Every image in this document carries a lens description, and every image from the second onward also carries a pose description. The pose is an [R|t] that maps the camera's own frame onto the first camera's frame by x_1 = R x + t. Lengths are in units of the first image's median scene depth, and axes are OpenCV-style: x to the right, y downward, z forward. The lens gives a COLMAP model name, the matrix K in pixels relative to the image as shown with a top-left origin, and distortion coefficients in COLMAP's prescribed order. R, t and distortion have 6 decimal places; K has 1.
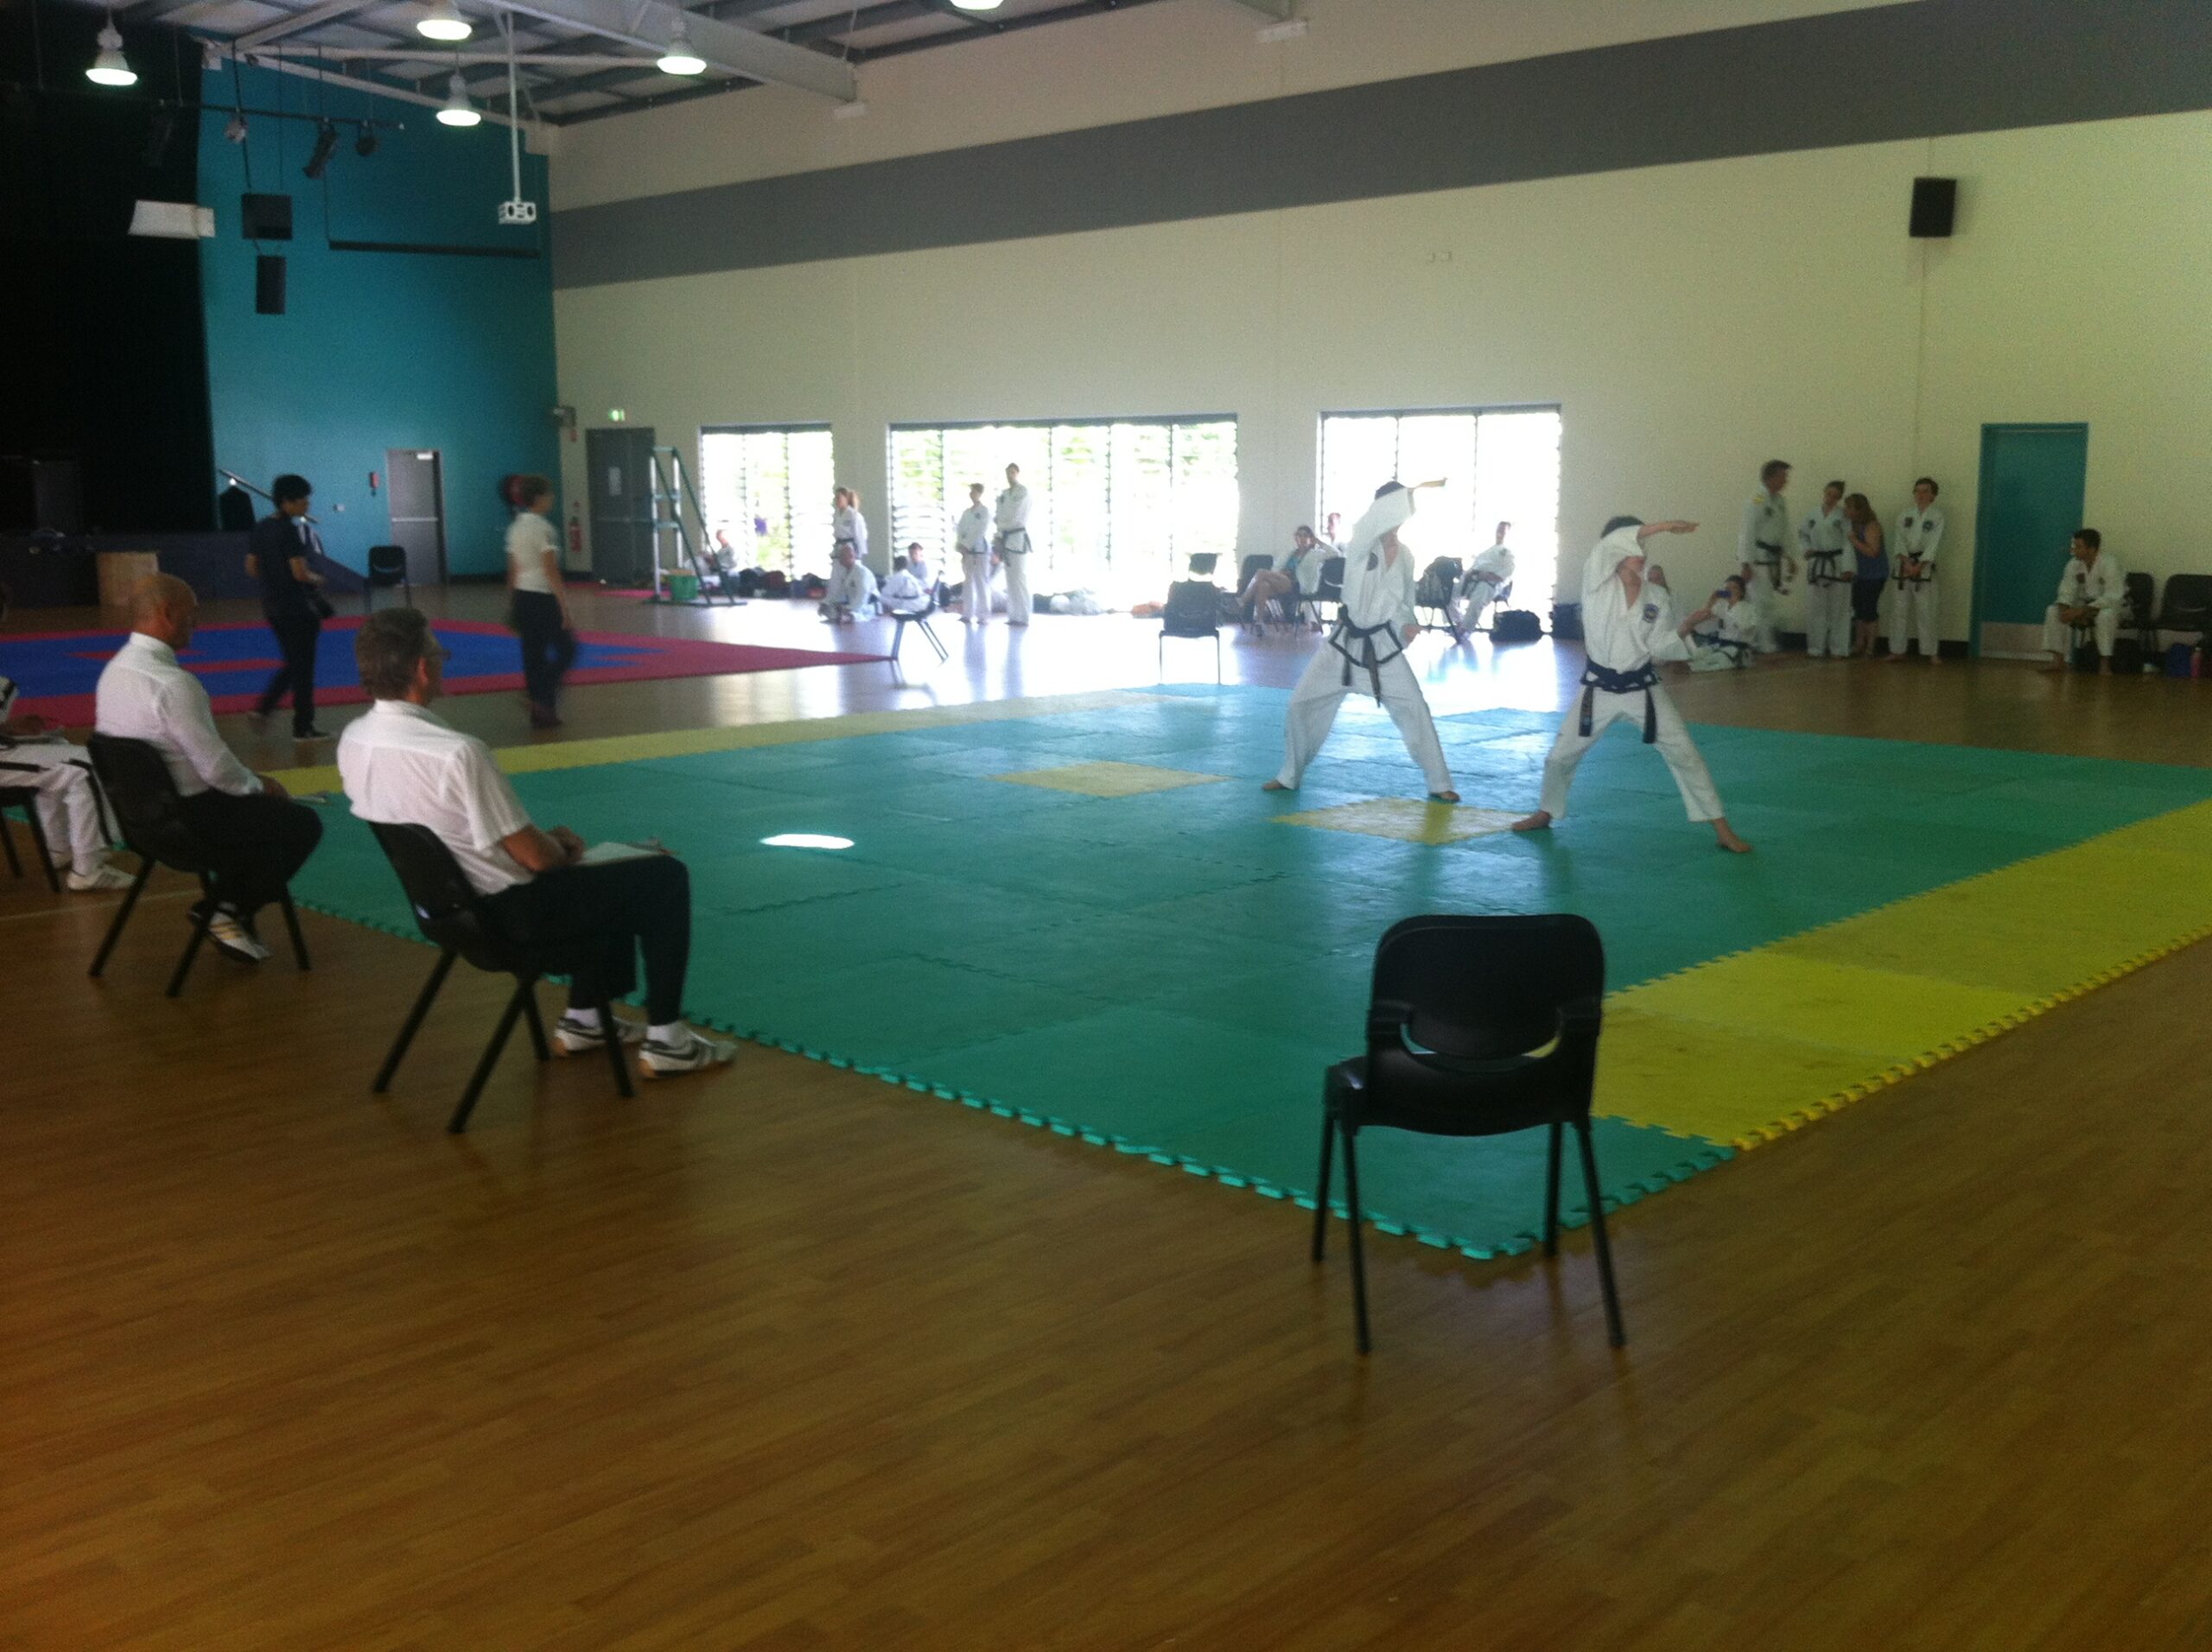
lens RADIAL K [[2225.0, 0, 1089.4], [0, 2225.0, 844.5], [0, 0, 1]] dist [-0.045278, 0.000000]
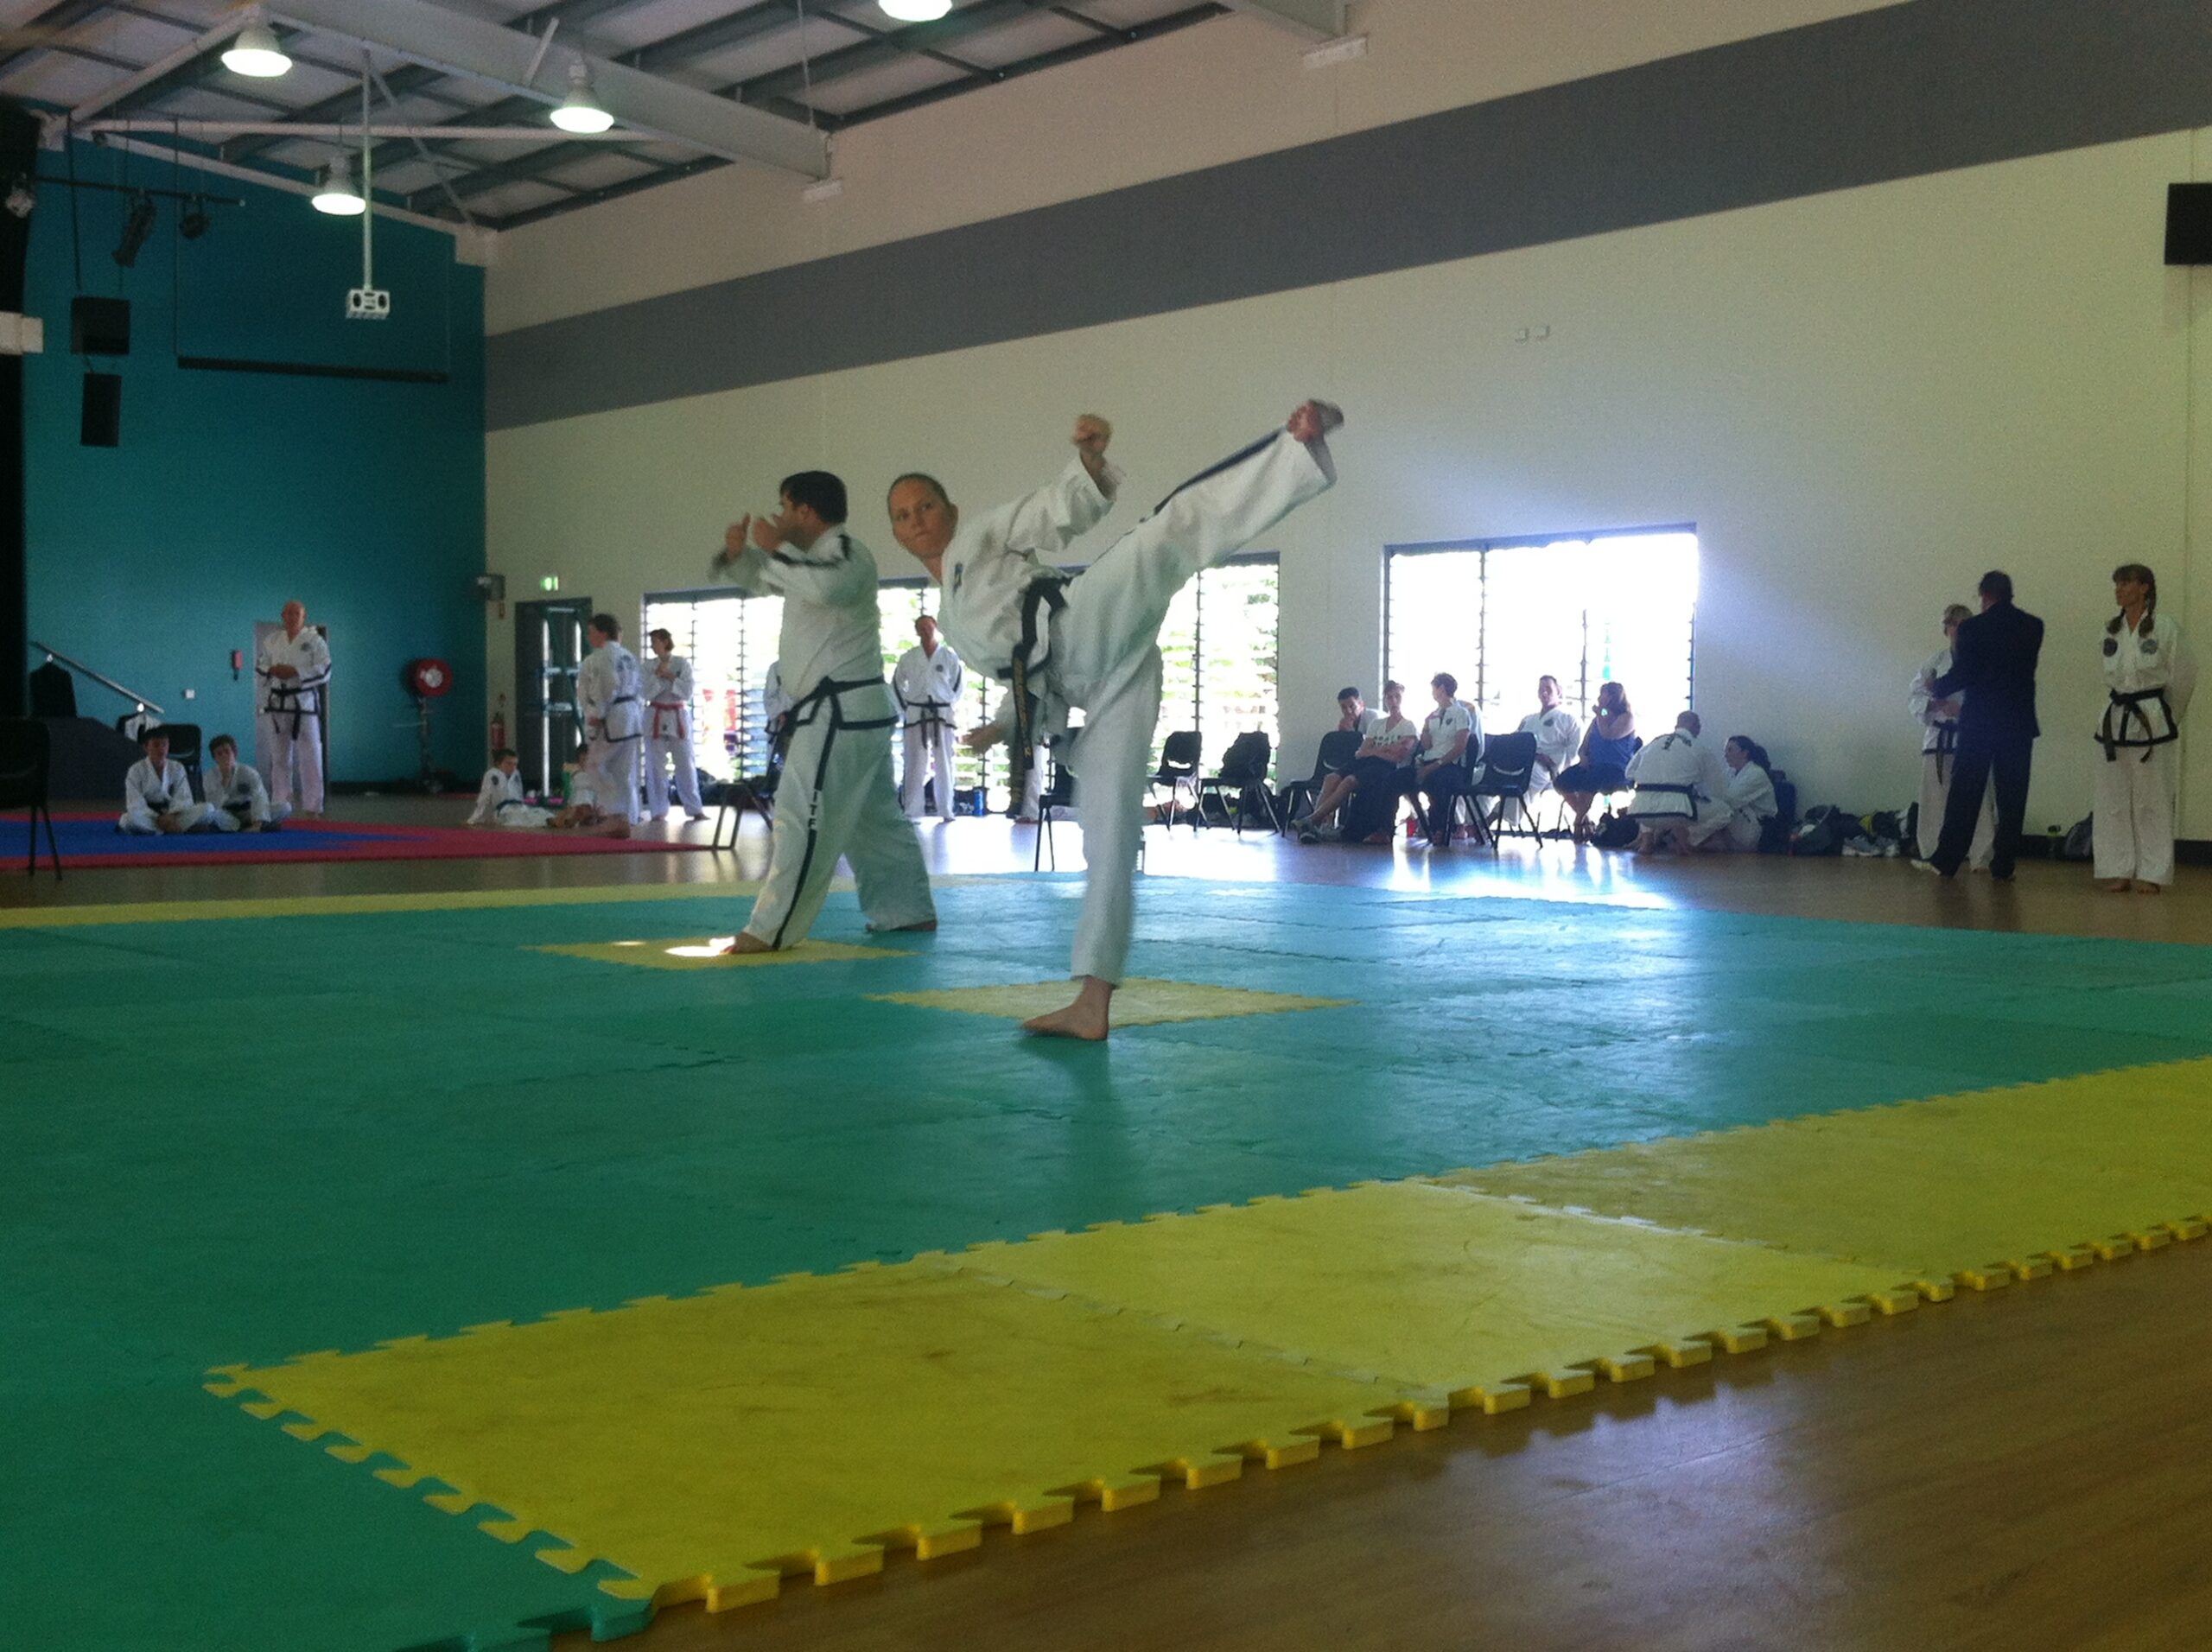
lens RADIAL K [[2646.1, 0, 1103.8], [0, 2646.1, 842.0], [0, 0, 1]] dist [-0.003605, 0.000000]
pose [[0.996104, 0.007890, -0.087836, 0.076326], [-0.018807, 0.992084, -0.124159, 0.012838], [0.086161, 0.125327, 0.988367, 0.109697]]
